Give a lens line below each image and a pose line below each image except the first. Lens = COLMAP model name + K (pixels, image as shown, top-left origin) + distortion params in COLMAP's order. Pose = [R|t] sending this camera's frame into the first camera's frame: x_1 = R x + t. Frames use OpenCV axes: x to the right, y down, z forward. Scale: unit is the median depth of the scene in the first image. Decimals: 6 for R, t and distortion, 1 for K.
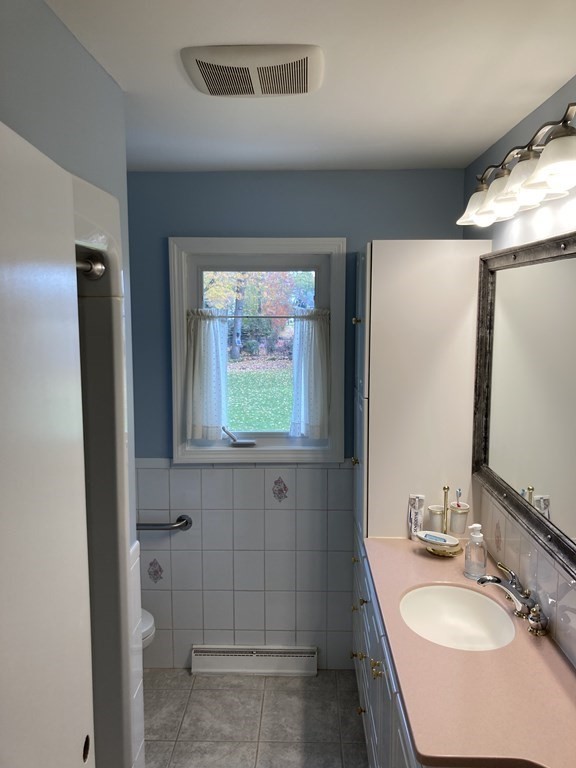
lens RADIAL K [[630.0, 0, 287.0], [0, 630.0, 376.6], [0, 0, 1]] dist [0.054242, -0.014152]
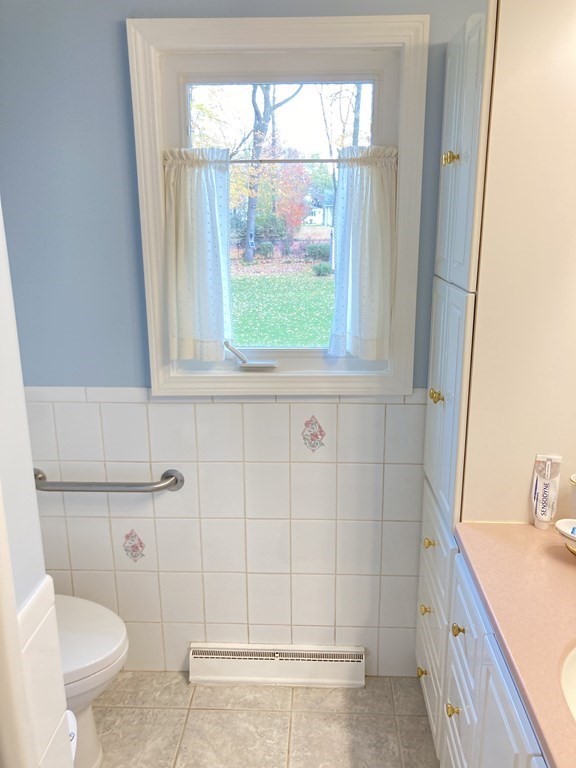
lens RADIAL K [[630.0, 0, 290.9], [0, 630.0, 377.2], [0, 0, 1]] dist [0.054242, -0.014152]
pose [[0.999844, -0.001354, -0.017618, -0.023299], [0.003977, 0.988718, 0.149738, 0.019765], [0.017216, -0.149784, 0.988569, 0.355069]]
